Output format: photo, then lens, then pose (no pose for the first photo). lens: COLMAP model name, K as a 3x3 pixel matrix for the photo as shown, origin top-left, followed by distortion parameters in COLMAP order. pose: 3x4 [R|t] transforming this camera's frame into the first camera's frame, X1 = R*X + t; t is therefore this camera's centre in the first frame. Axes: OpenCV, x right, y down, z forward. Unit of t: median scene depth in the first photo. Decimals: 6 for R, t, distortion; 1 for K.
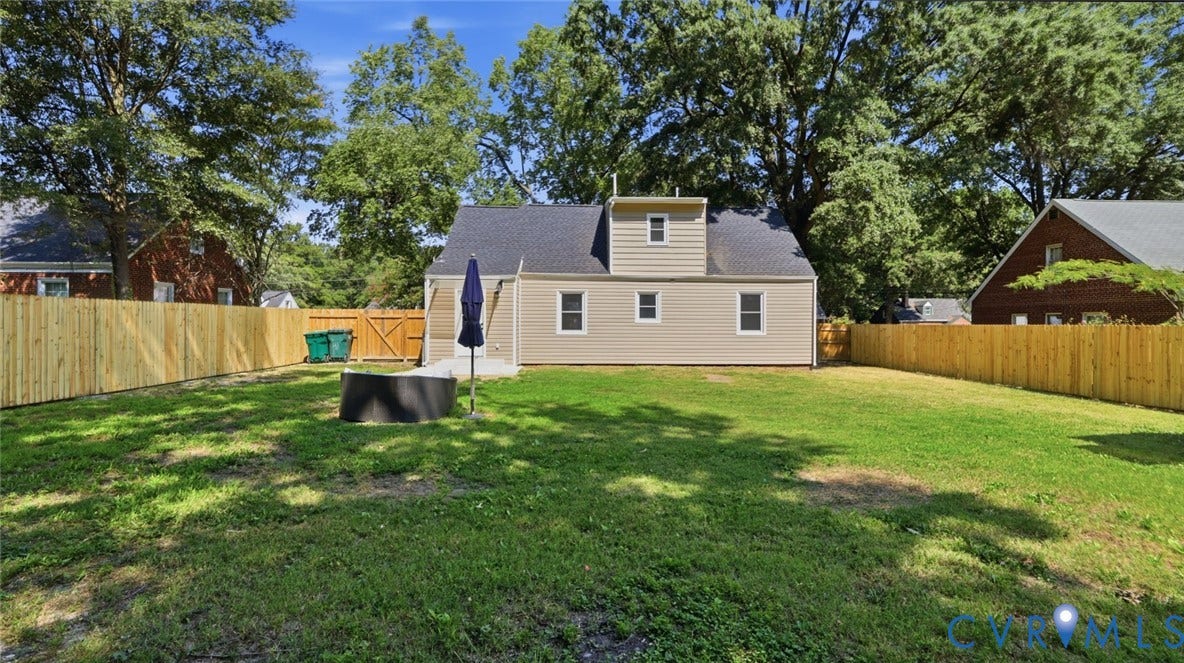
lens RADIAL K [[593.9, 0, 589.6], [0, 593.9, 353.3], [0, 0, 1]] dist [0.003354, 0.000131]
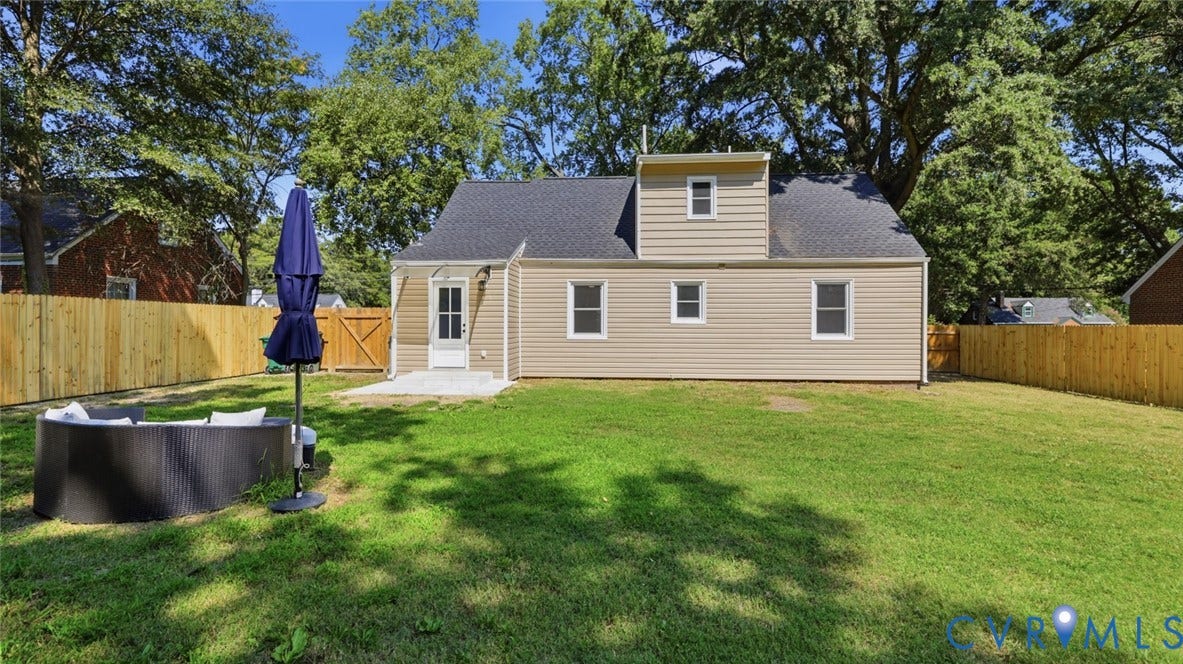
lens RADIAL K [[593.4, 0, 589.1], [0, 593.4, 353.8], [0, 0, 1]] dist [0.003354, 0.000131]
pose [[0.995193, 0.003302, -0.097879, 0.046571], [-0.003890, 0.999976, -0.005814, -0.008251], [0.097857, 0.006167, 0.995181, 0.243472]]
